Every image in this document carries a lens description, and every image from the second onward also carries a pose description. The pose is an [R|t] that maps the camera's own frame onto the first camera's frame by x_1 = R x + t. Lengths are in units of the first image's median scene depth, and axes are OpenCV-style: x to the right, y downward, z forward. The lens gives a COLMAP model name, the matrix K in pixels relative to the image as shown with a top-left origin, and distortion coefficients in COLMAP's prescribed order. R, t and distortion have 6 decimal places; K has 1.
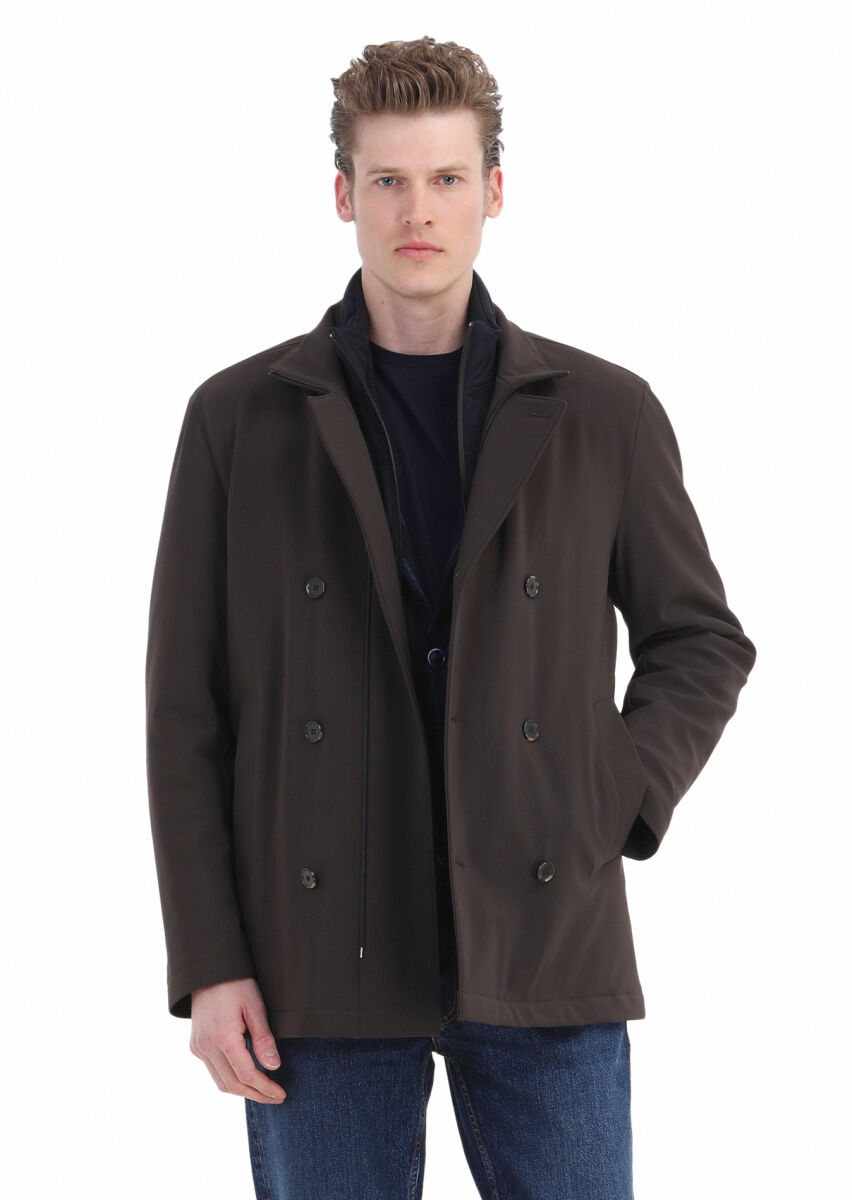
lens RADIAL K [[5075.9, 0, 428.7], [0, 5075.9, 598.0], [0, 0, 1]] dist [0.123546, 0.000000]
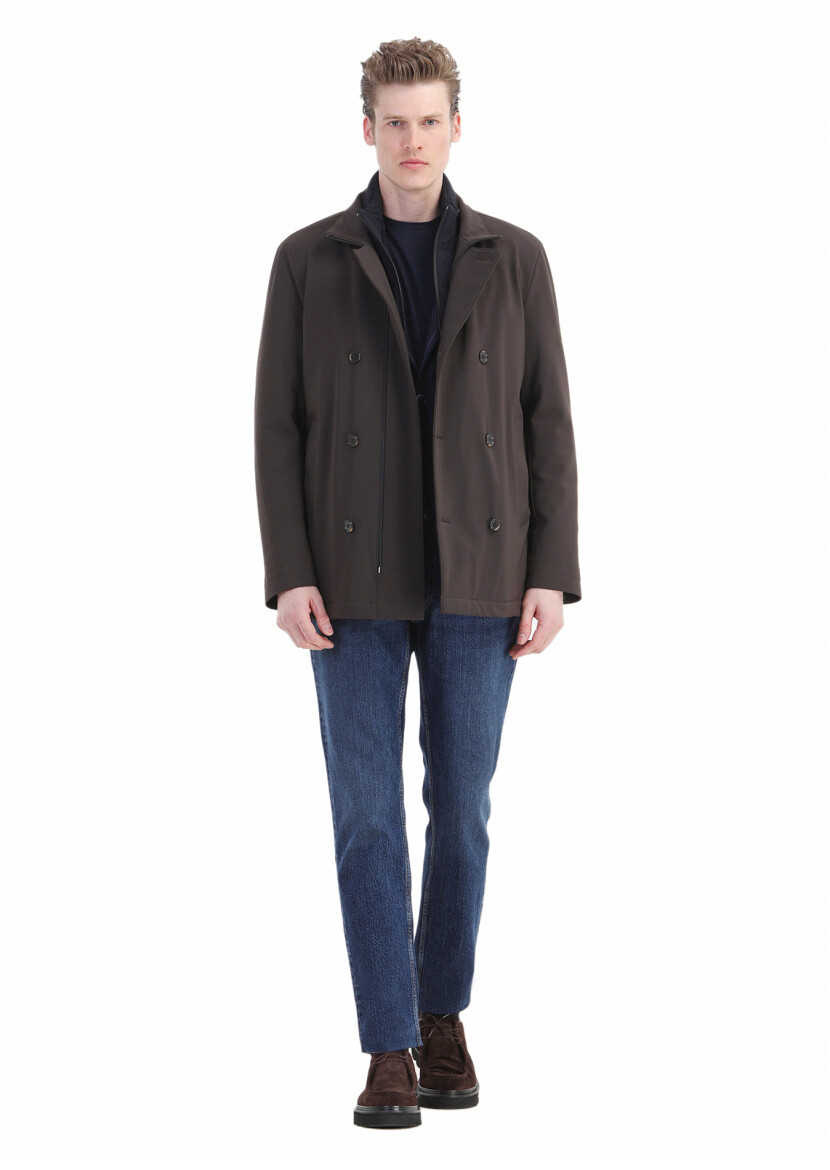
lens RADIAL K [[3731.2, 0, 416.5], [0, 3731.2, 587.6], [0, 0, 1]] dist [-0.464846, 0.000000]
pose [[0.999903, 0.004890, 0.013052, -0.016426], [-0.005638, 0.998306, 0.057912, 0.002342], [-0.012747, -0.057980, 0.998236, -0.260483]]
